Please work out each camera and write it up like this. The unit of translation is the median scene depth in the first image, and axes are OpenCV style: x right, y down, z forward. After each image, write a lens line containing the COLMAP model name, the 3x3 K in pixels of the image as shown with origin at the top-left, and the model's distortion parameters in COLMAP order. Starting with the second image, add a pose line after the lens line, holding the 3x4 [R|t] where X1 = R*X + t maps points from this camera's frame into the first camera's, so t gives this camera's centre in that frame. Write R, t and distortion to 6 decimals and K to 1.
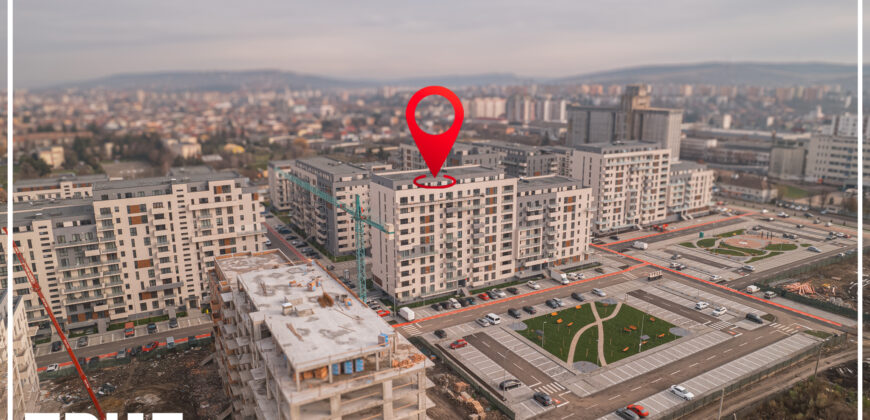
lens RADIAL K [[557.0, 0, 437.3], [0, 557.0, 214.0], [0, 0, 1]] dist [-0.062099, 0.049110]
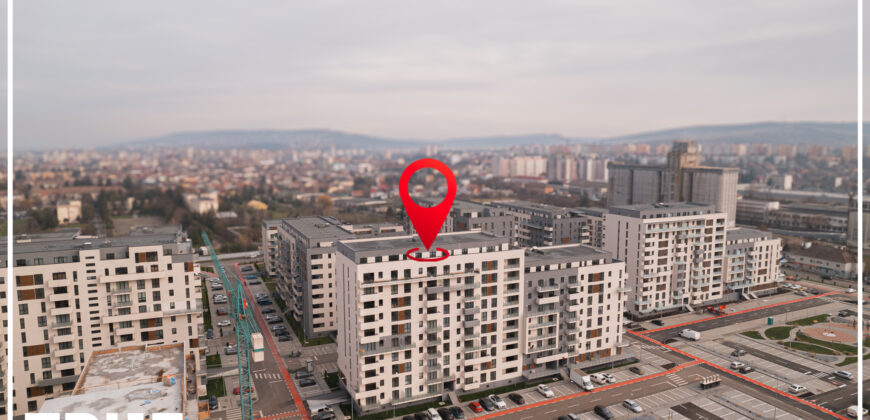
lens RADIAL K [[557.0, 0, 438.7], [0, 557.0, 210.3], [0, 0, 1]] dist [-0.062099, 0.049110]
pose [[0.996575, 0.013275, -0.081621, 0.083488], [-0.022293, 0.993616, -0.110587, -0.028886], [0.079632, 0.112027, 0.990509, 0.206865]]
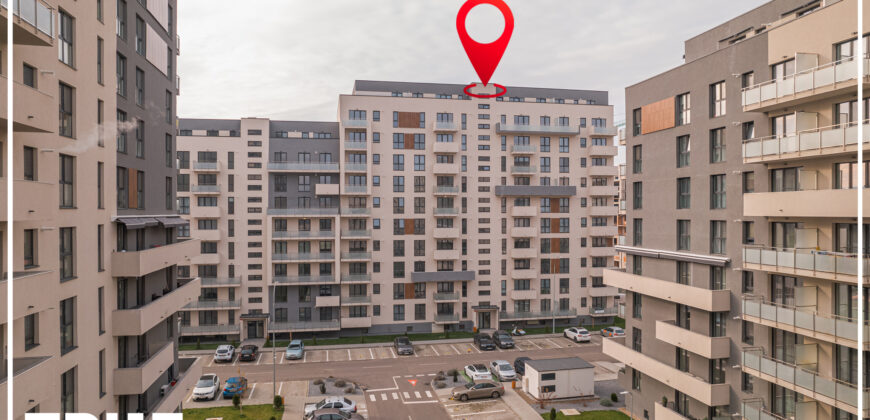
lens RADIAL K [[557.0, 0, 438.4], [0, 557.0, 206.5], [0, 0, 1]] dist [-0.062099, 0.049110]
pose [[0.946699, 0.000618, -0.322118, -0.280137], [-0.074167, 0.973549, -0.216107, 0.154011], [0.313464, 0.228479, 0.921704, 0.427887]]
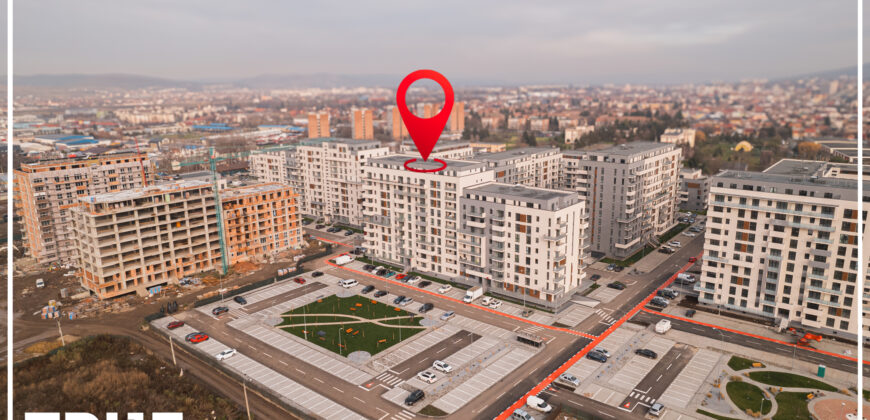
lens RADIAL K [[557.0, 0, 428.7], [0, 557.0, 213.4], [0, 0, 1]] dist [-0.062099, 0.049110]
pose [[0.352263, 0.216668, -0.910475, 0.977694], [-0.202456, 0.967440, 0.151894, -0.134734], [0.913741, 0.130825, 0.384659, 0.564358]]
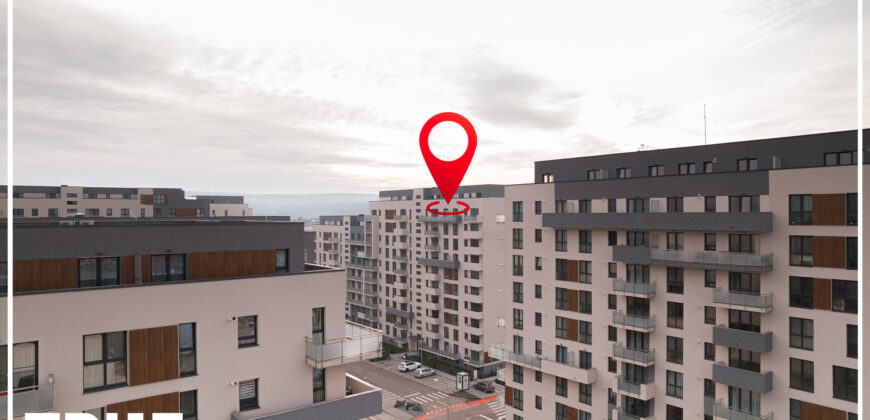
lens RADIAL K [[557.0, 0, 429.0], [0, 557.0, 209.0], [0, 0, 1]] dist [-0.062099, 0.049110]
pose [[0.140557, -0.011371, -0.990007, 0.283799], [-0.231208, 0.971909, -0.043989, 0.007059], [0.962698, 0.235080, 0.133980, 0.760708]]
